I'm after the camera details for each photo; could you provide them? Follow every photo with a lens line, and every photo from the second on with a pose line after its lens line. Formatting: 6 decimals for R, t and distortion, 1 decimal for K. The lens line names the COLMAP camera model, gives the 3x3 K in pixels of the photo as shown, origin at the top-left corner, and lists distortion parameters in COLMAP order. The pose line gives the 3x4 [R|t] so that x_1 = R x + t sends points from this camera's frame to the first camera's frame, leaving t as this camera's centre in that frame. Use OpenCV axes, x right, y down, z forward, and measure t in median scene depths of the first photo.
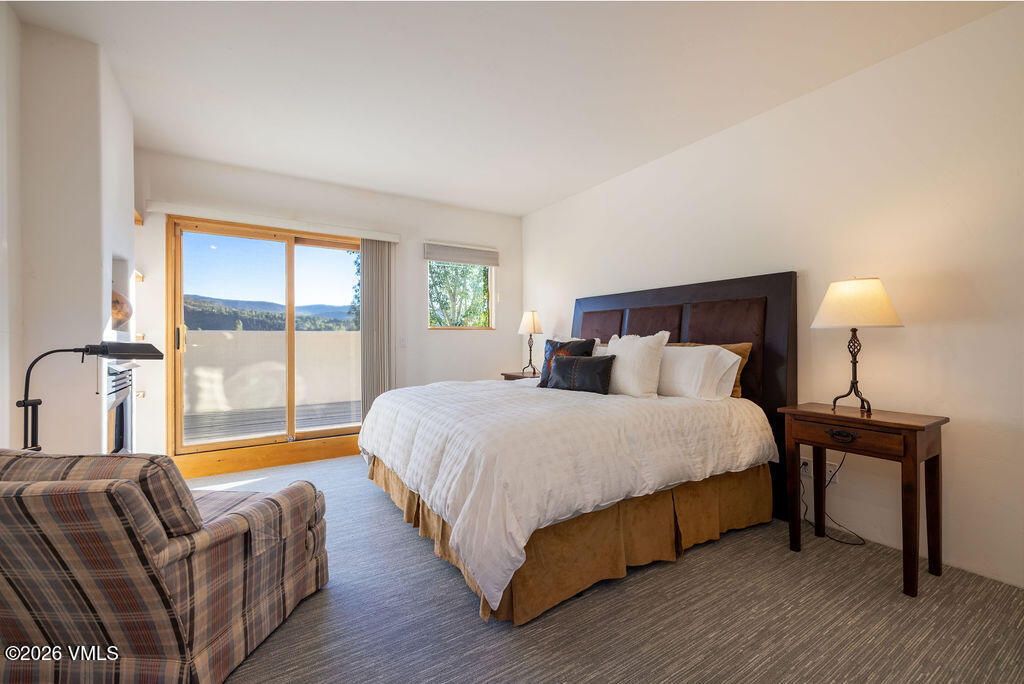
lens RADIAL K [[432.4, 0, 509.9], [0, 432.4, 338.3], [0, 0, 1]] dist [0.001606, 0.001790]
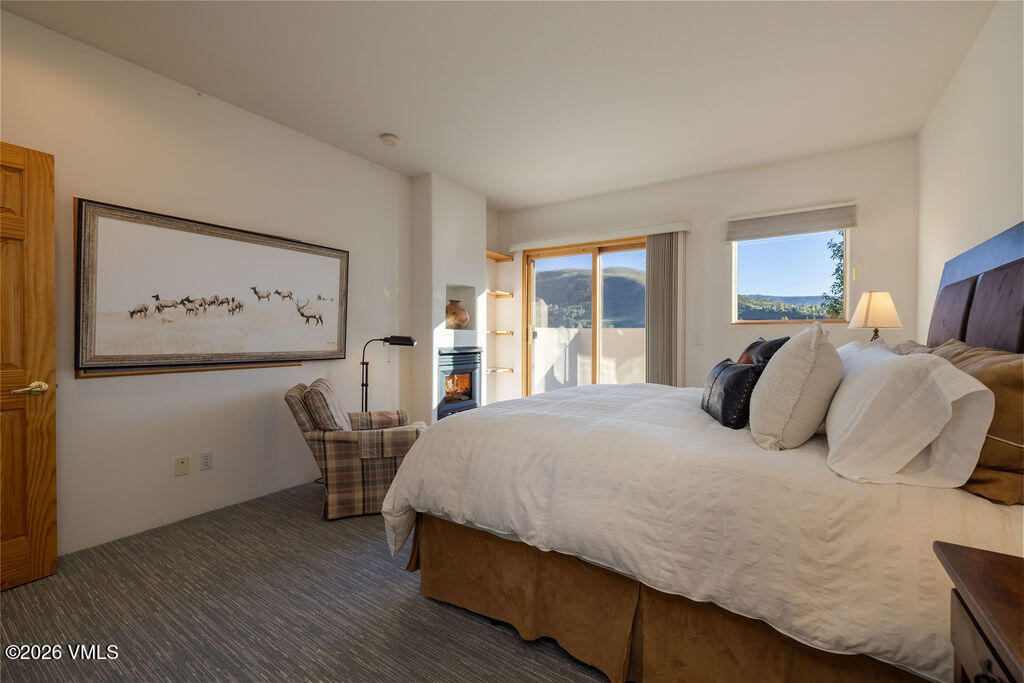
lens RADIAL K [[432.4, 0, 517.1], [0, 432.4, 340.0], [0, 0, 1]] dist [0.001606, 0.001790]
pose [[0.398847, 0.014687, -0.916900, 1.011323], [-0.003721, 0.999889, 0.014398, -0.002193], [0.917010, -0.002331, 0.398858, 0.703807]]
